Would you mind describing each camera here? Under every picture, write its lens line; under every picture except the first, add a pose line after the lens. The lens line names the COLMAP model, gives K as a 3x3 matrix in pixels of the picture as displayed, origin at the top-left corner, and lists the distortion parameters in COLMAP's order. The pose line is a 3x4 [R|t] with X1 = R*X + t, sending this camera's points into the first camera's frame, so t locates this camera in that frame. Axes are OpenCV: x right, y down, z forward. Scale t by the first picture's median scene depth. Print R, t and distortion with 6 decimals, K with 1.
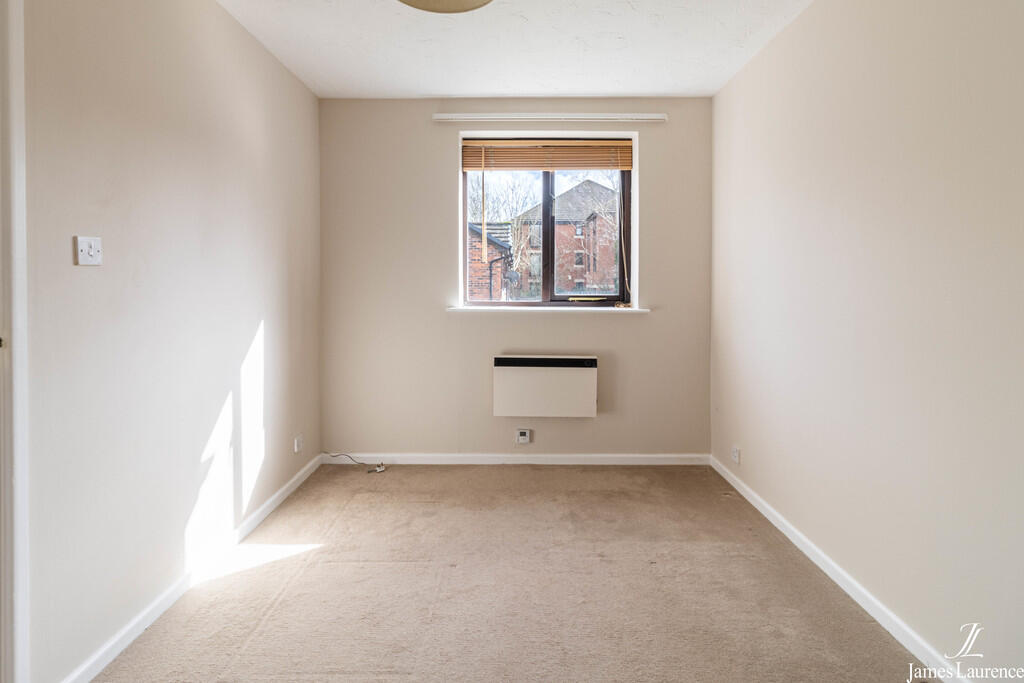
lens RADIAL K [[500.8, 0, 511.6], [0, 500.8, 287.6], [0, 0, 1]] dist [-0.000301, -0.000005]
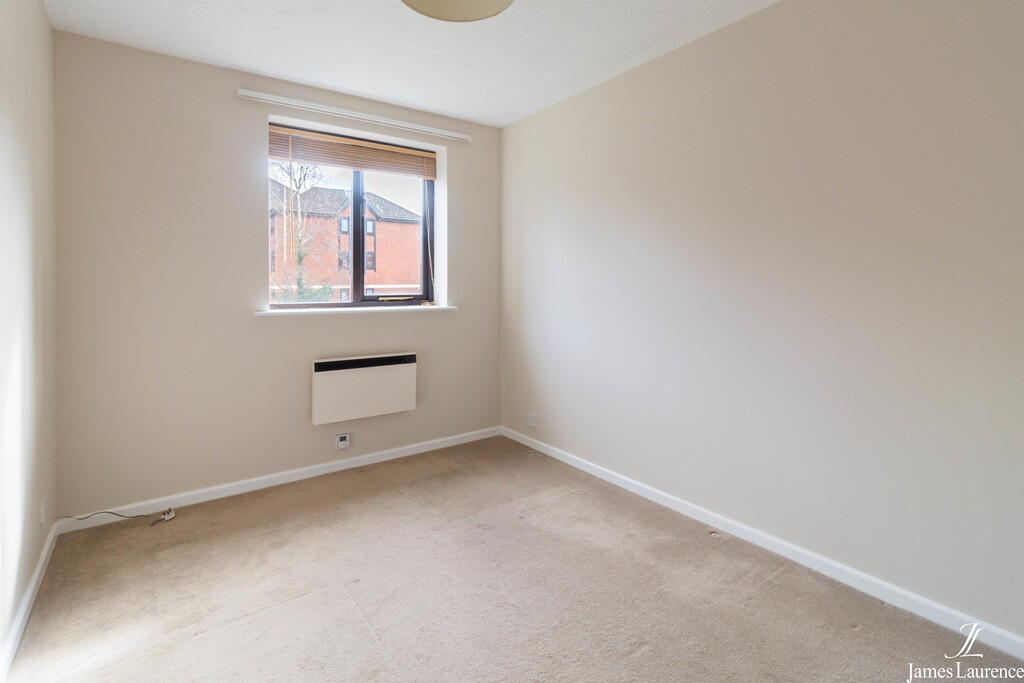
lens RADIAL K [[478.8, 0, 511.1], [0, 478.8, 283.7], [0, 0, 1]] dist [-0.000043, 0.000111]
pose [[0.811902, -0.004540, 0.583776, -0.256734], [0.007867, 0.999964, -0.003164, -0.003156], [-0.583741, 0.007162, 0.811909, 0.054064]]
